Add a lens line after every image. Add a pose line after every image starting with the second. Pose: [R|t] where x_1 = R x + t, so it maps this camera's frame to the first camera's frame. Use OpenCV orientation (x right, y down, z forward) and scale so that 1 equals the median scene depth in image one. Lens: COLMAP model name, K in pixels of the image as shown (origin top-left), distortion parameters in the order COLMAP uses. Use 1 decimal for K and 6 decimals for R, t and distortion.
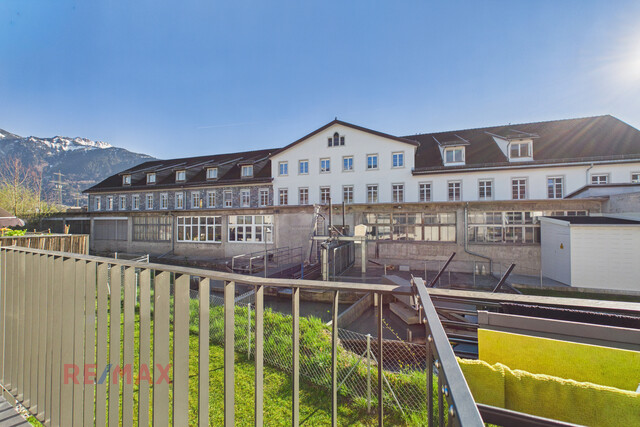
lens RADIAL K [[244.5, 0, 321.5], [0, 244.5, 215.8], [0, 0, 1]] dist [0.016515, -0.000484]
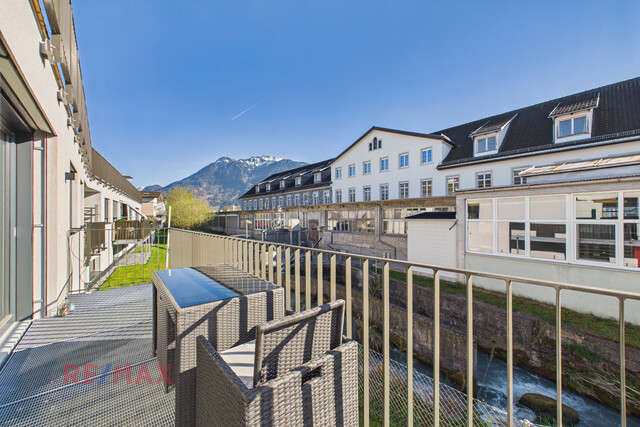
lens RADIAL K [[244.5, 0, 316.7], [0, 244.5, 215.5], [0, 0, 1]] dist [0.016515, -0.000484]
pose [[0.843404, -0.005766, -0.537249, 0.440330], [0.018551, 0.999659, 0.018395, -0.006964], [0.536959, -0.025481, 0.843223, -0.104854]]
